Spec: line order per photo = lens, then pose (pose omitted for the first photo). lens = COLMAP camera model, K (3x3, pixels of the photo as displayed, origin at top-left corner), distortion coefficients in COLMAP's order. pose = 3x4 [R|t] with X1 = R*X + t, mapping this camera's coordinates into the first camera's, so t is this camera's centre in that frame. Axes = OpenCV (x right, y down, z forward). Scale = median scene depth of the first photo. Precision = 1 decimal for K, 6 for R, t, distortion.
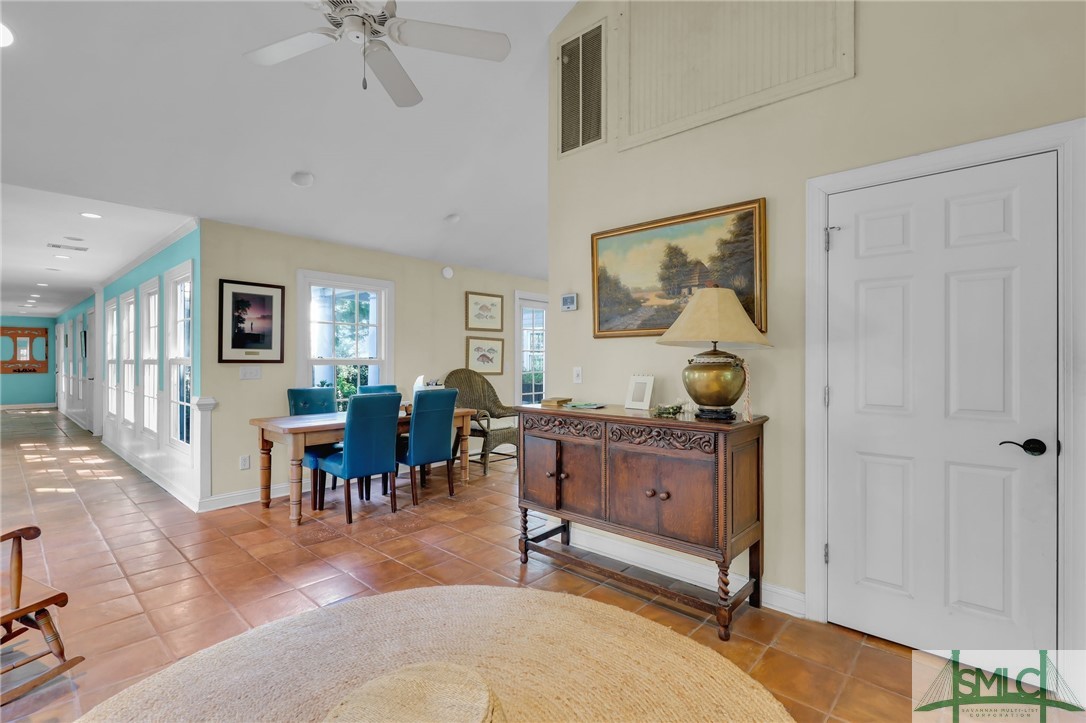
lens RADIAL K [[501.8, 0, 541.4], [0, 501.8, 357.6], [0, 0, 1]] dist [-0.001925, -0.000142]
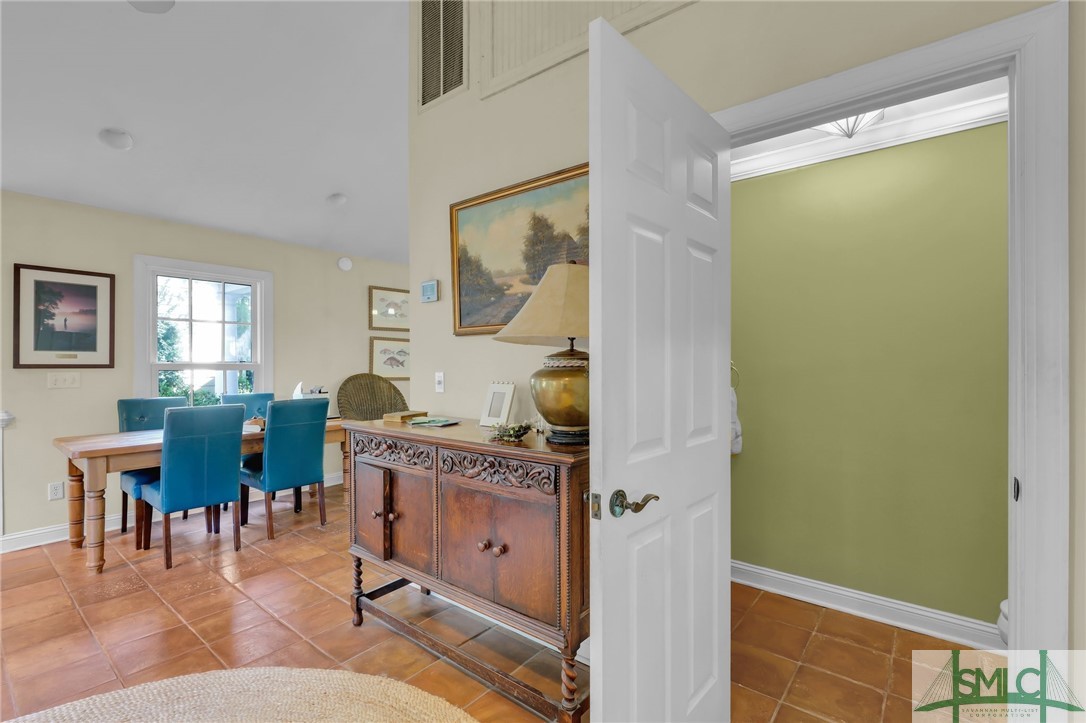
lens RADIAL K [[498.5, 0, 543.0], [0, 498.5, 361.5], [0, 0, 1]] dist [-0.001571, 0.000055]
pose [[0.998399, -0.003007, 0.056492, 0.205350], [0.002895, 0.999994, 0.002078, 0.000563], [-0.056498, -0.001911, 0.998401, 0.210879]]
